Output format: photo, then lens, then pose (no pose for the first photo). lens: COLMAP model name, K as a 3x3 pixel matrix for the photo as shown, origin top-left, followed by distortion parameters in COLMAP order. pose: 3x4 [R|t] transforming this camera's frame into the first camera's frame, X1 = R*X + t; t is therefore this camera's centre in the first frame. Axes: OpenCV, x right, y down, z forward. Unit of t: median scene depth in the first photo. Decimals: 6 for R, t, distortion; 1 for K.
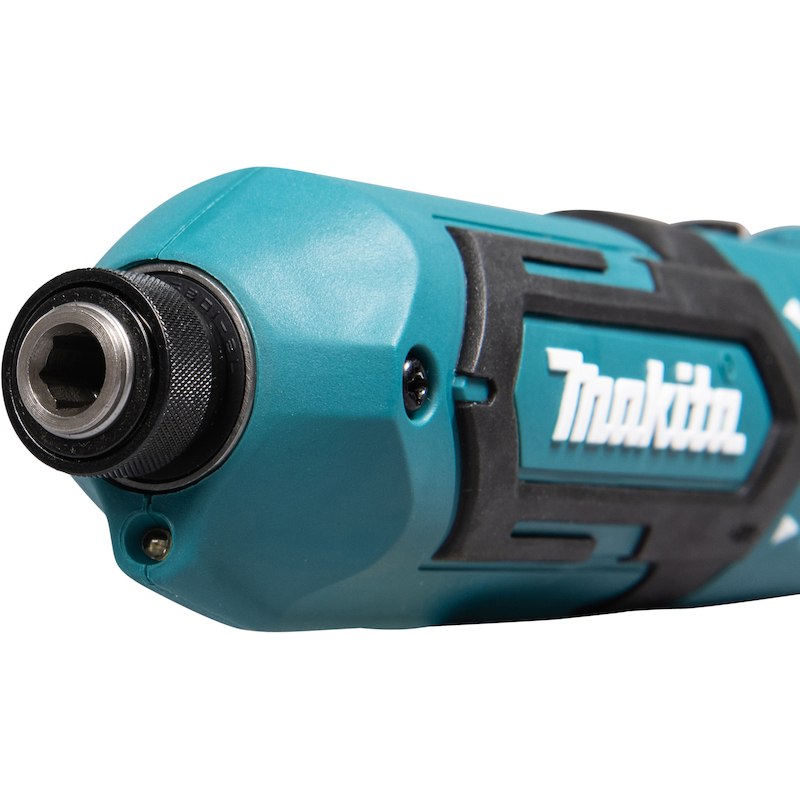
lens RADIAL K [[3910.0, 0, 400.0], [0, 3910.0, 400.0], [0, 0, 1]] dist [0.374274, 3.006865]
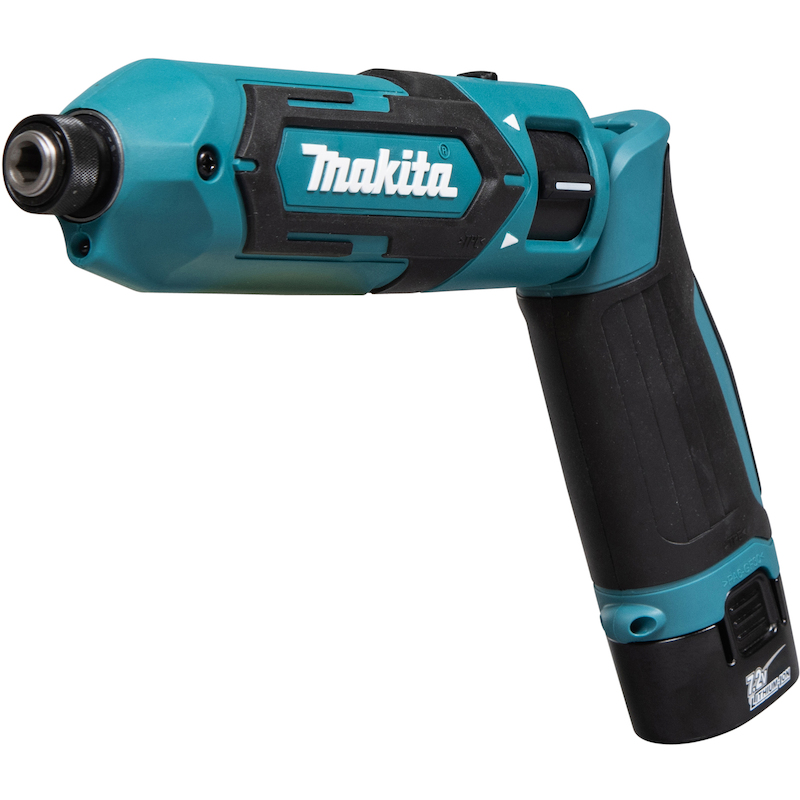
lens RADIAL K [[3910.0, 0, 400.0], [0, 3910.0, 400.0], [0, 0, 1]] dist [0.374274, 3.006865]
pose [[0.980293, -0.042141, -0.193003, 0.462517], [0.048362, 0.998447, 0.027636, 0.063544], [0.191539, -0.036425, 0.980809, -0.927523]]
